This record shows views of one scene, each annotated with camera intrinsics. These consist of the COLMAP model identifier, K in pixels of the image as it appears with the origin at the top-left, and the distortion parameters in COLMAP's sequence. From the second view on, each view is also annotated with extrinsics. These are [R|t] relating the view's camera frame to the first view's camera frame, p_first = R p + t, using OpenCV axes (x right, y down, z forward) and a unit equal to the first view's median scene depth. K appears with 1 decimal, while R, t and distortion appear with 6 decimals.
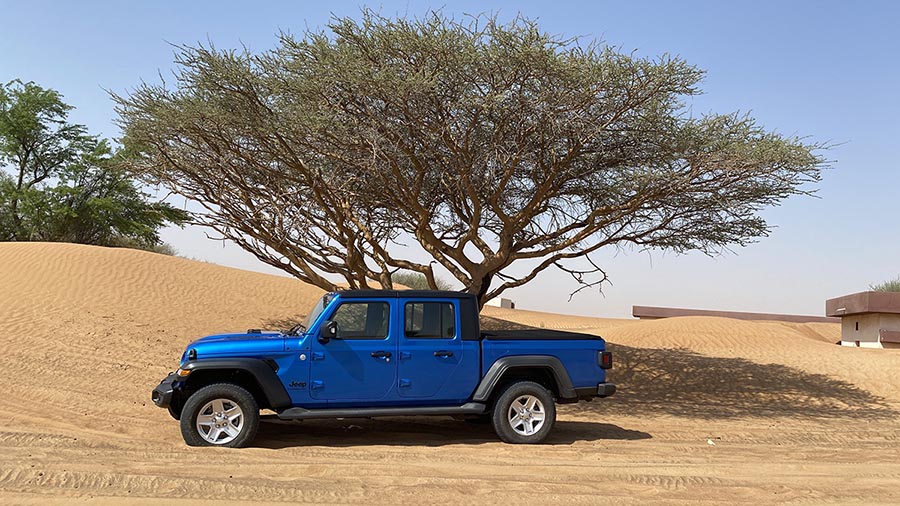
lens RADIAL K [[690.9, 0, 450.8], [0, 690.9, 248.7], [0, 0, 1]] dist [0.009933, 0.010392]
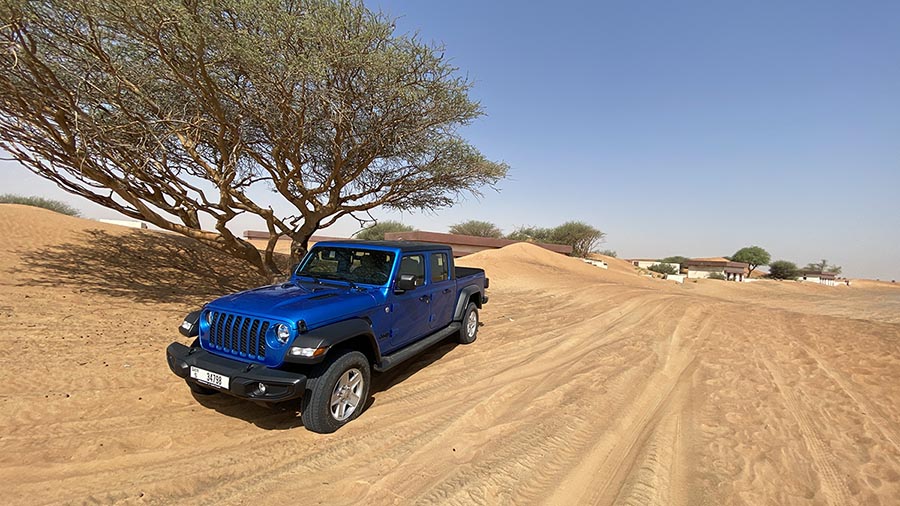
lens RADIAL K [[363.9, 0, 447.2], [0, 363.9, 255.2], [0, 0, 1]] dist [0.035193, -0.027873]
pose [[0.630185, -0.025777, 0.776017, -0.353219], [-0.094703, 0.989435, 0.109772, 0.003524], [-0.770648, -0.142667, 0.621086, 0.361708]]
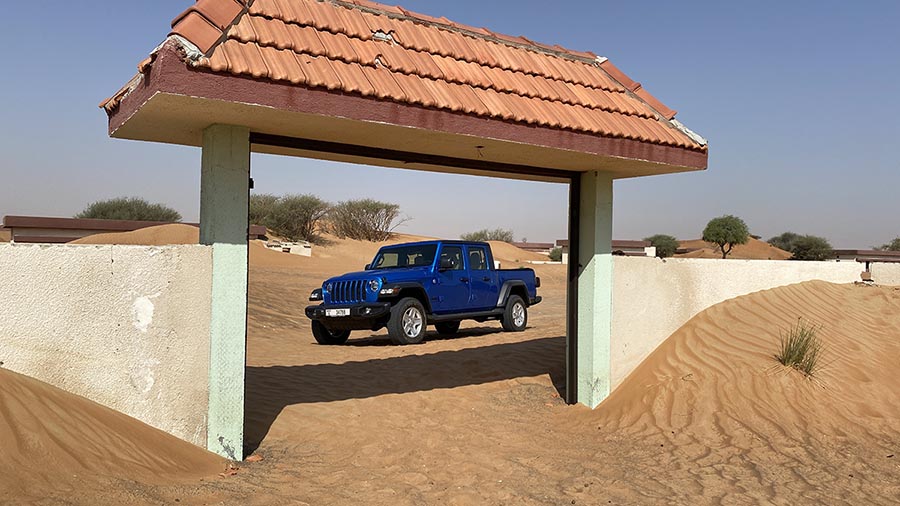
lens RADIAL K [[690.9, 0, 450.8], [0, 690.9, 248.7], [0, 0, 1]] dist [0.009933, 0.010392]
pose [[0.756288, -0.006791, 0.654204, -0.711313], [0.017194, 0.999807, -0.009498, 0.061002], [-0.654013, 0.018432, 0.756259, -0.101843]]
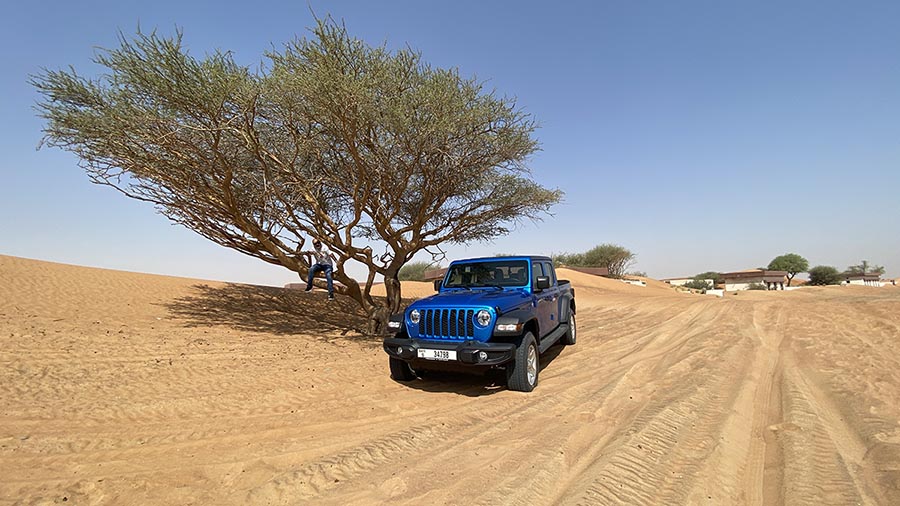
lens RADIAL K [[366.4, 0, 448.4], [0, 366.4, 252.8], [0, 0, 1]] dist [0.037774, -0.027726]
pose [[0.662169, 0.001218, 0.749354, -0.506181], [0.002282, 0.999991, -0.003642, 0.037509], [-0.749351, 0.004122, 0.662160, 0.400217]]
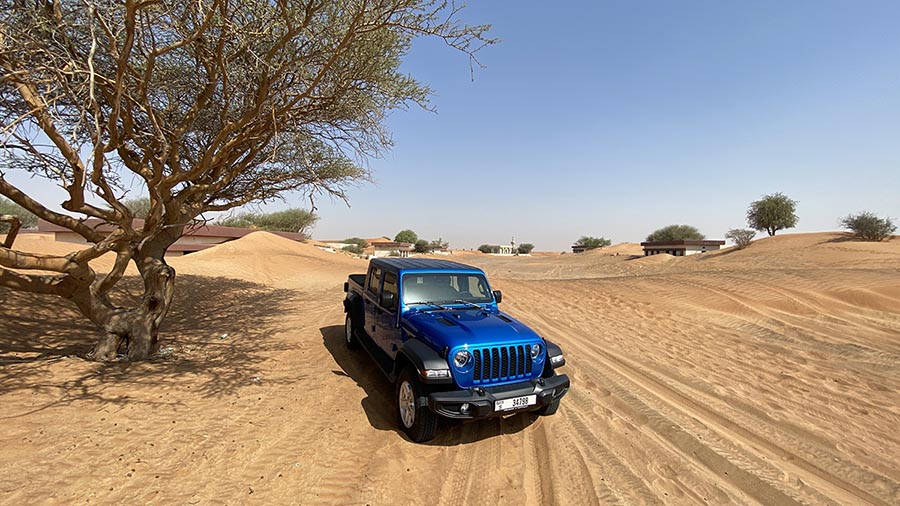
lens RADIAL K [[363.9, 0, 447.2], [0, 363.9, 255.2], [0, 0, 1]] dist [0.035193, -0.027873]
pose [[-0.168825, -0.082746, 0.982167, -0.535120], [-0.127444, 0.989938, 0.061494, -0.000963], [-0.977372, -0.114790, -0.177671, 0.750157]]
